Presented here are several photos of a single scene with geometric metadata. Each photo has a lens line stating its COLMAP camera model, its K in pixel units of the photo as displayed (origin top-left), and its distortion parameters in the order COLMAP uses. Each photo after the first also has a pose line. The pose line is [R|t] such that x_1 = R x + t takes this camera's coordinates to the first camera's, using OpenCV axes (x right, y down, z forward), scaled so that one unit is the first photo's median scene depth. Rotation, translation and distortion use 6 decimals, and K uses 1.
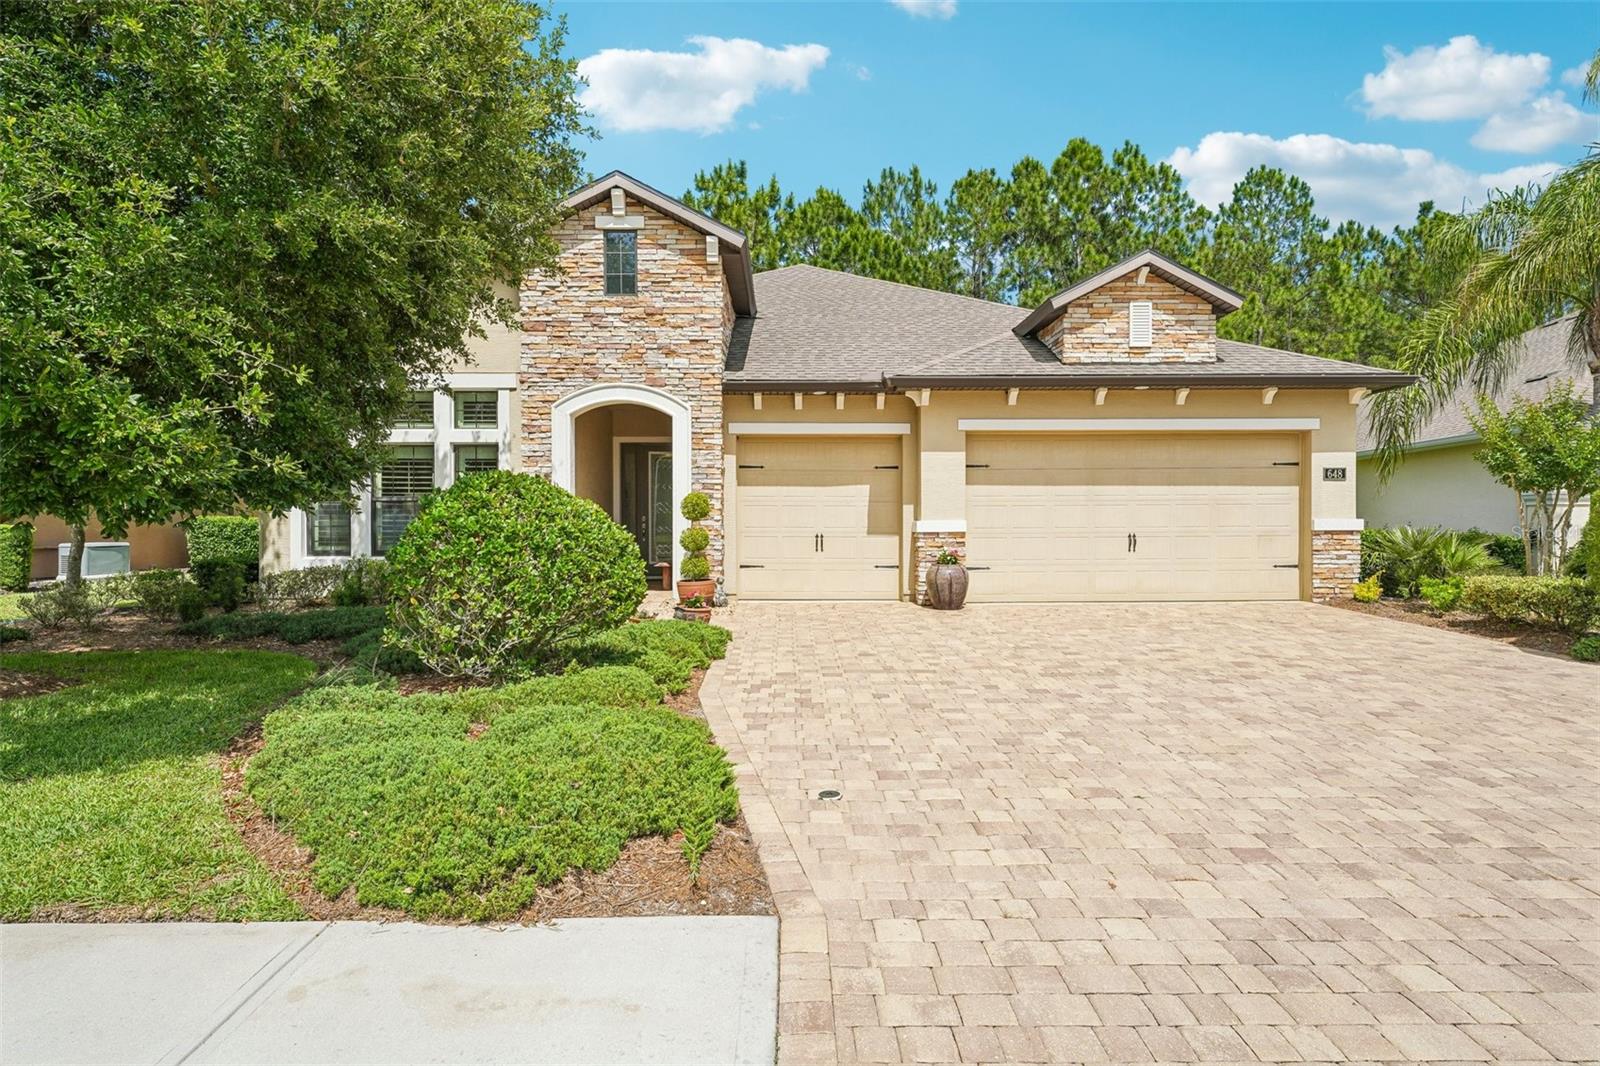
lens RADIAL K [[876.8, 0, 800.0], [0, 876.8, 533.0], [0, 0, 1]] dist [0.002742, 0.000384]
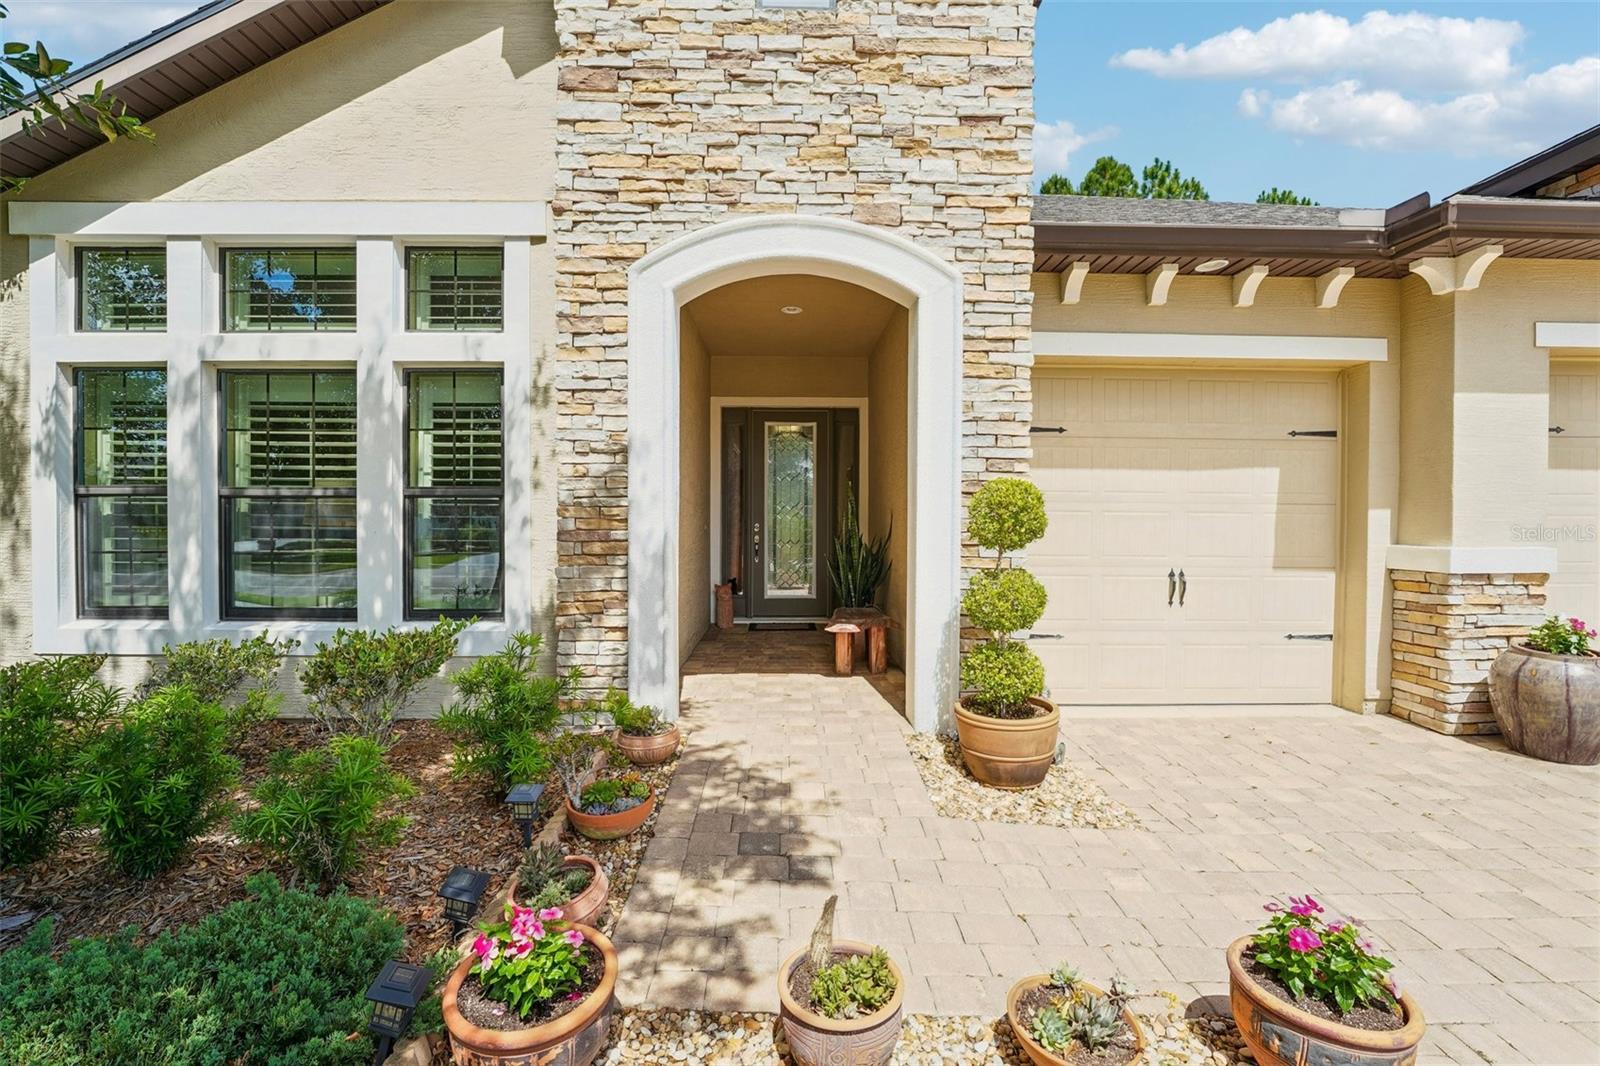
lens RADIAL K [[694.2, 0, 800.0], [0, 694.2, 533.0], [0, 0, 1]] dist [-0.020689, -0.000036]
pose [[0.999929, 0.005894, 0.010367, -0.201290], [-0.005995, 0.999935, 0.009711, -0.022833], [-0.010309, -0.009773, 0.999899, 0.658716]]
